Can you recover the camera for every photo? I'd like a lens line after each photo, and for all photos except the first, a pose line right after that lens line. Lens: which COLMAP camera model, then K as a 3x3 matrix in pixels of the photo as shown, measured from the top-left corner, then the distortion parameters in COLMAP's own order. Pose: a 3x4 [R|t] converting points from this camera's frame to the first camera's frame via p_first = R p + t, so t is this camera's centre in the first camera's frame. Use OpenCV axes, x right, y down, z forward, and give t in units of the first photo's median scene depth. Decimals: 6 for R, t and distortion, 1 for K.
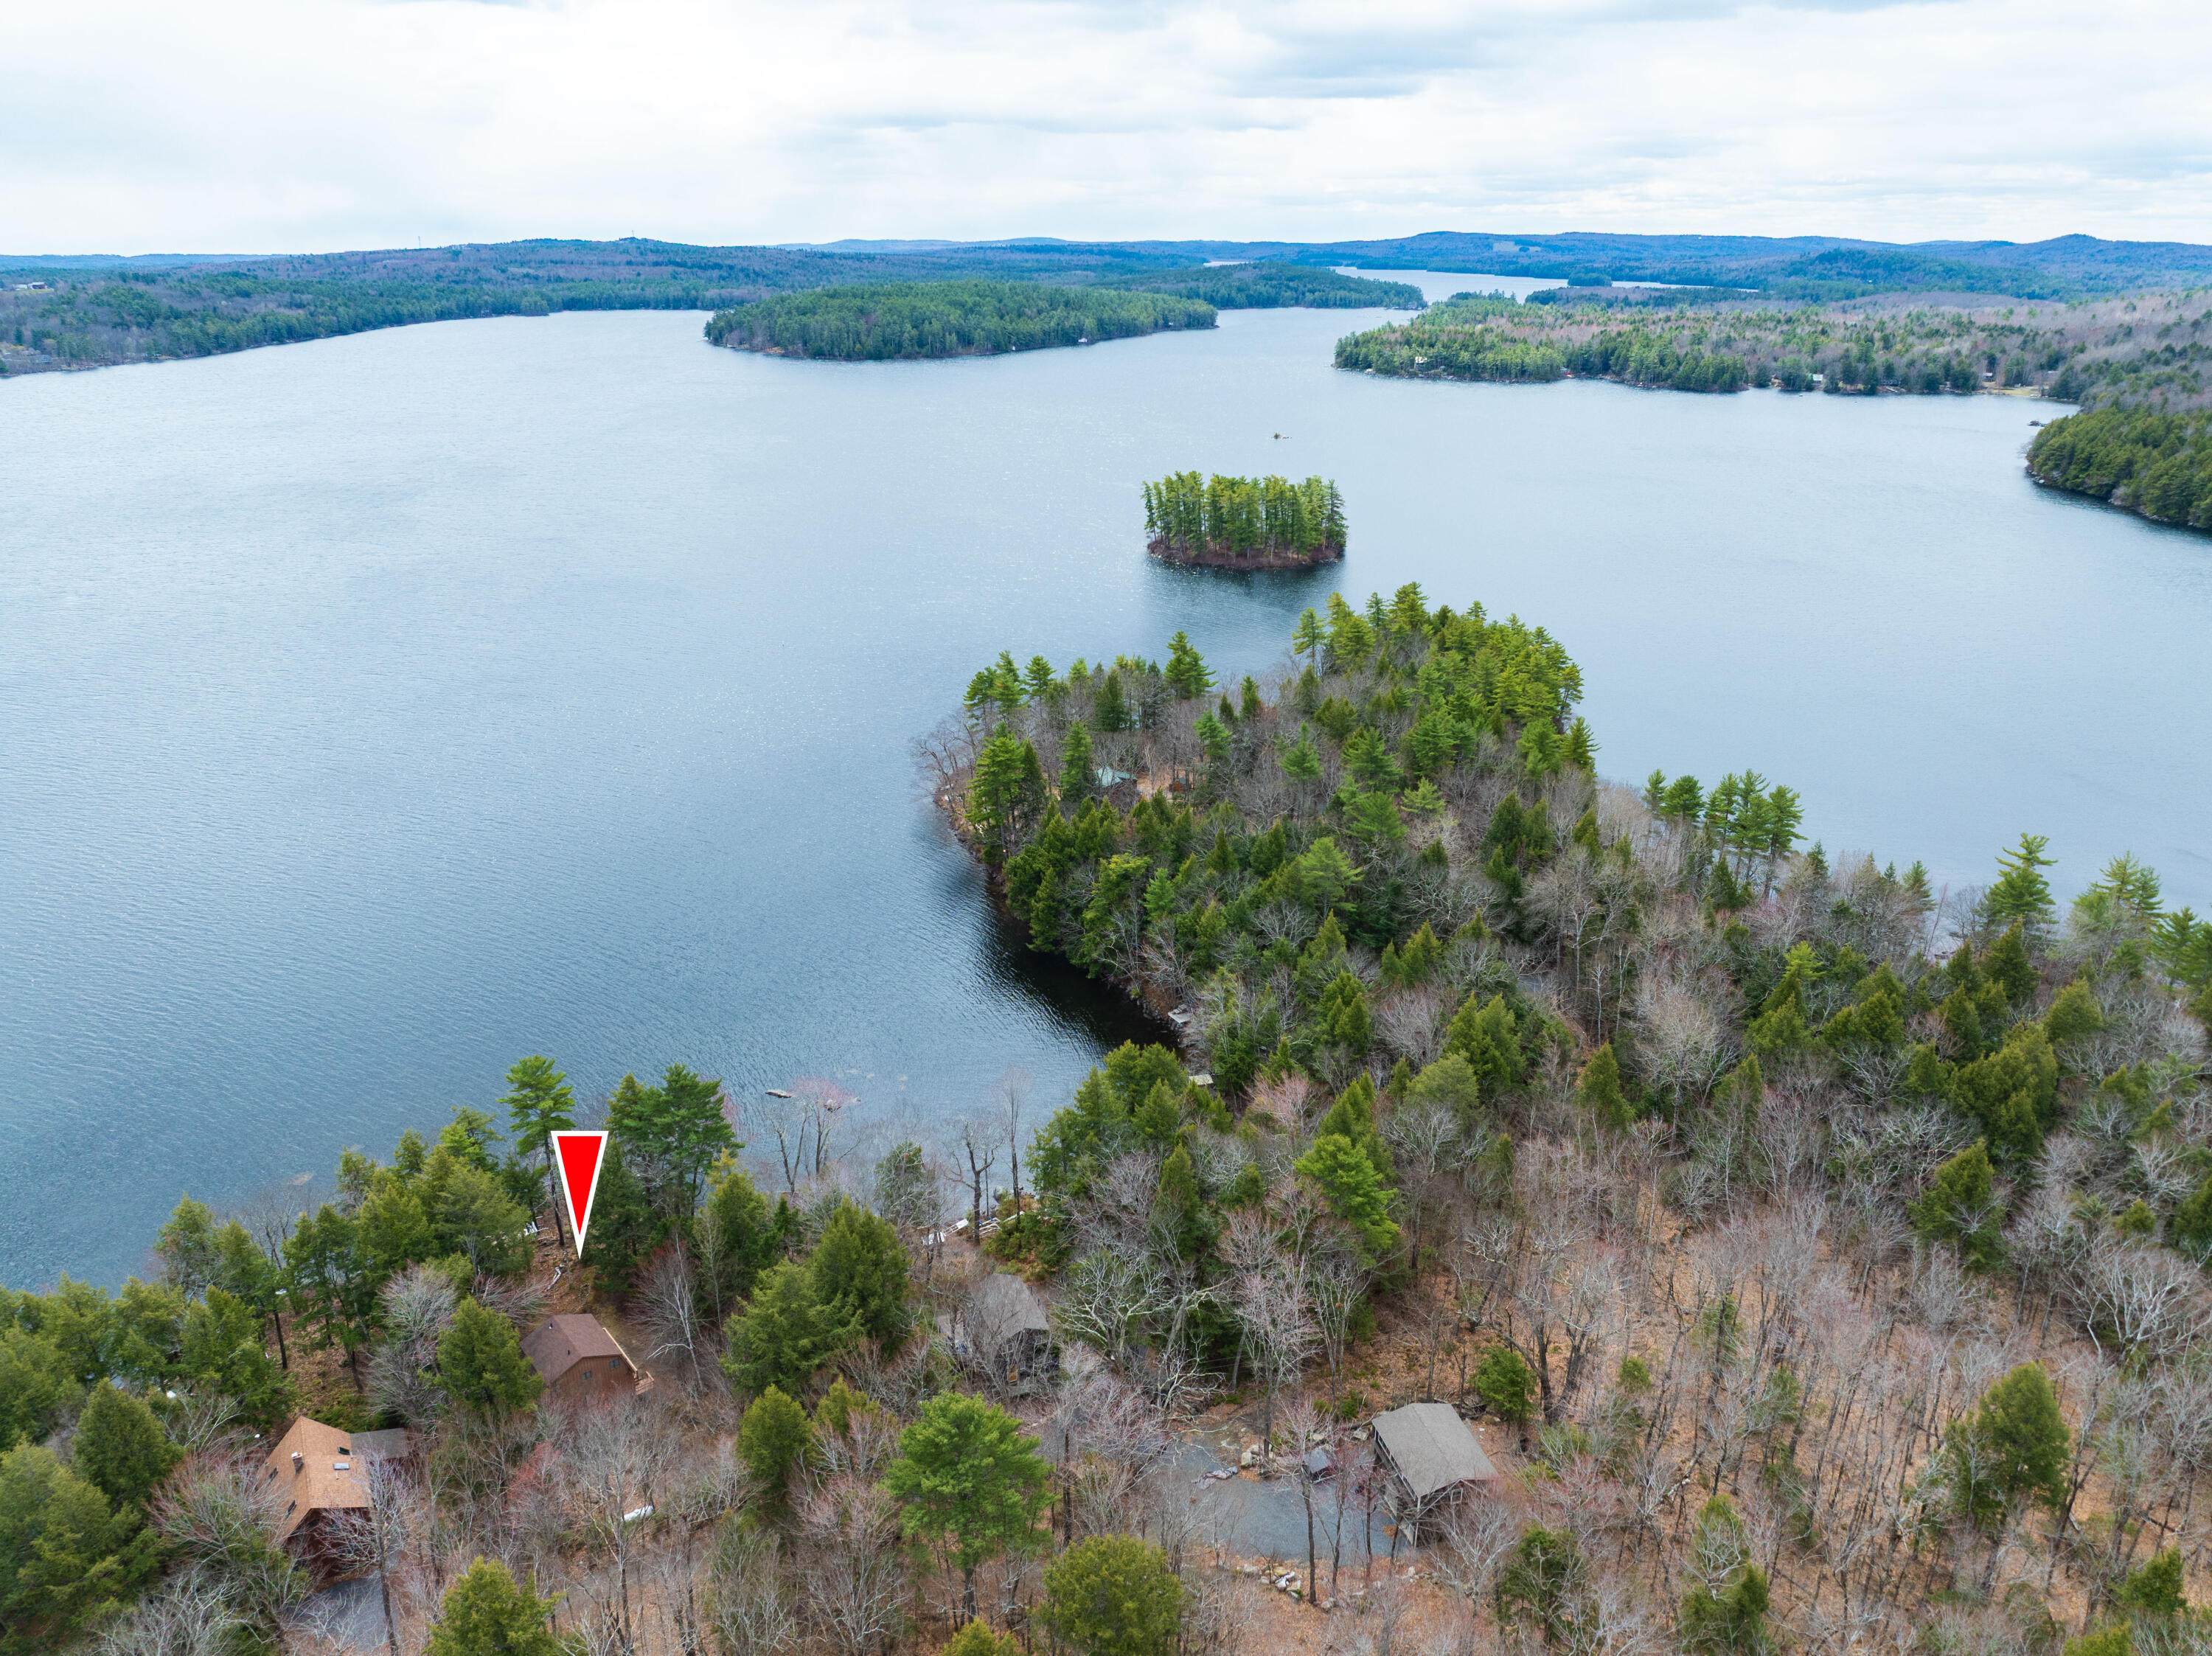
lens RADIAL K [[1562.5, 0, 1110.9], [0, 1562.5, 812.3], [0, 0, 1]] dist [-0.055545, 0.028418]
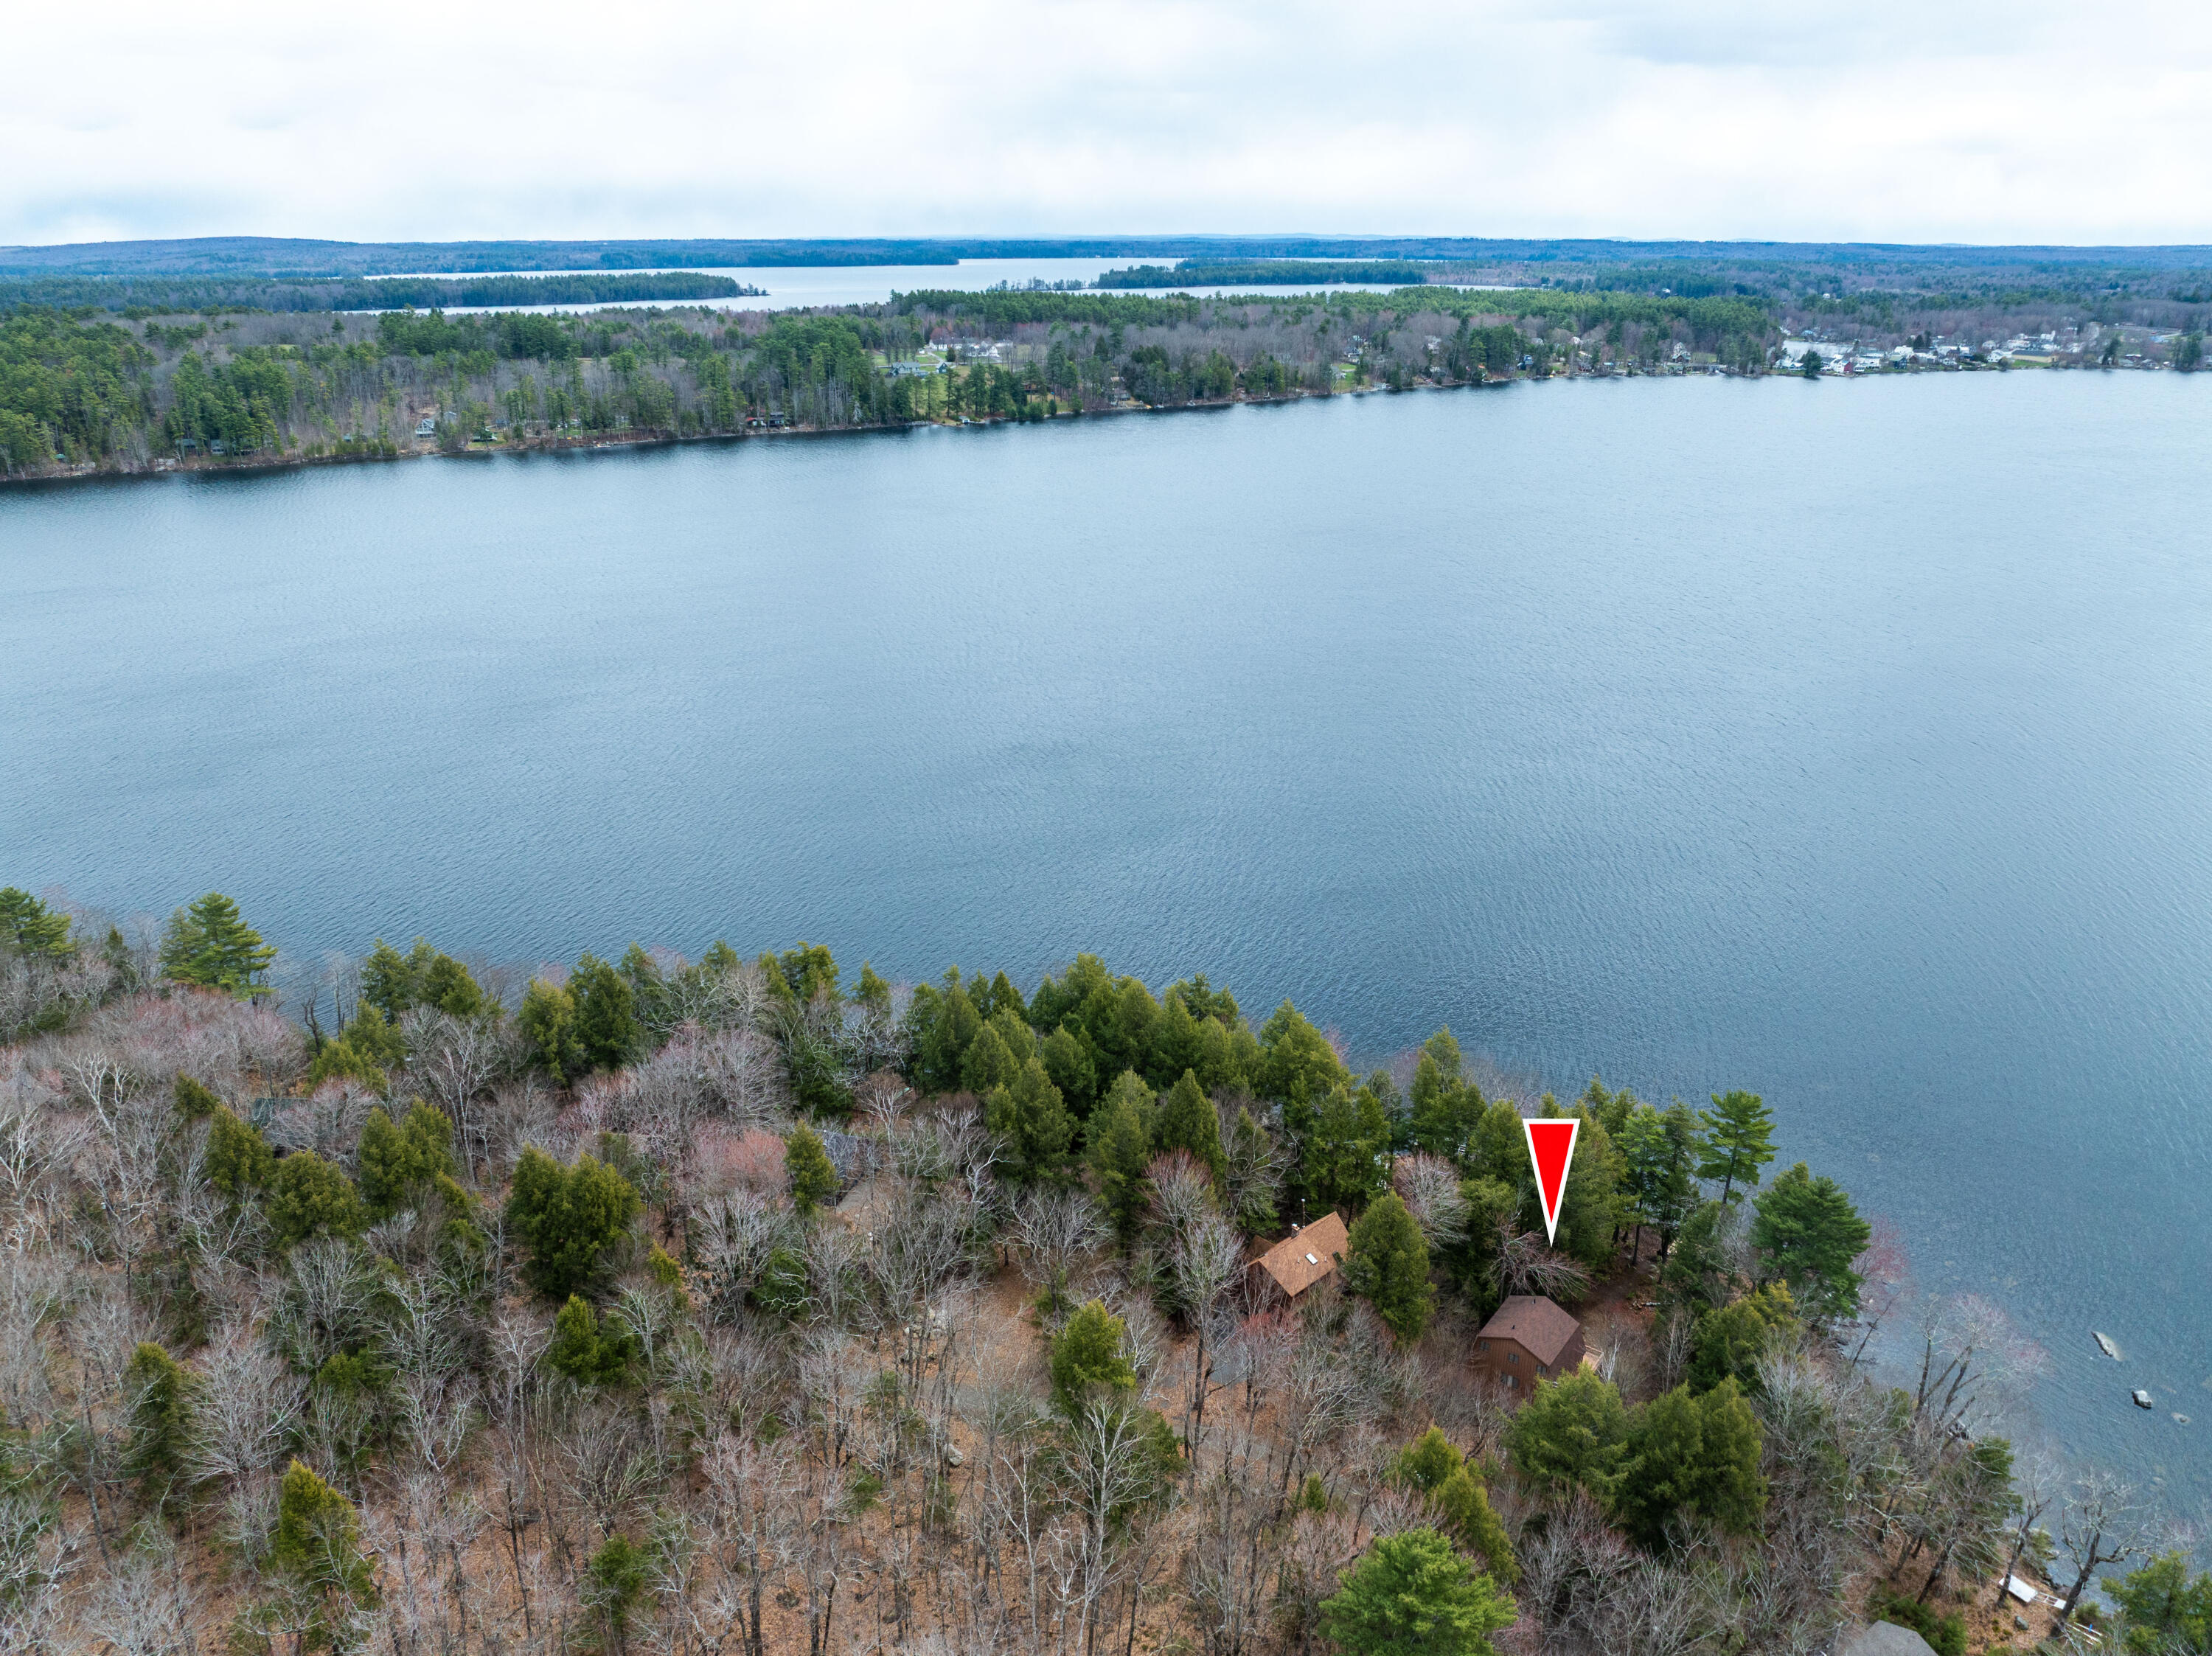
lens RADIAL K [[1562.5, 0, 1105.5], [0, 1562.5, 831.3], [0, 0, 1]] dist [-0.055545, 0.028418]
pose [[0.240844, 0.352882, -0.904140, 0.164740], [-0.336657, 0.904099, 0.263188, -0.051334], [0.910306, 0.240997, 0.336547, 0.143166]]
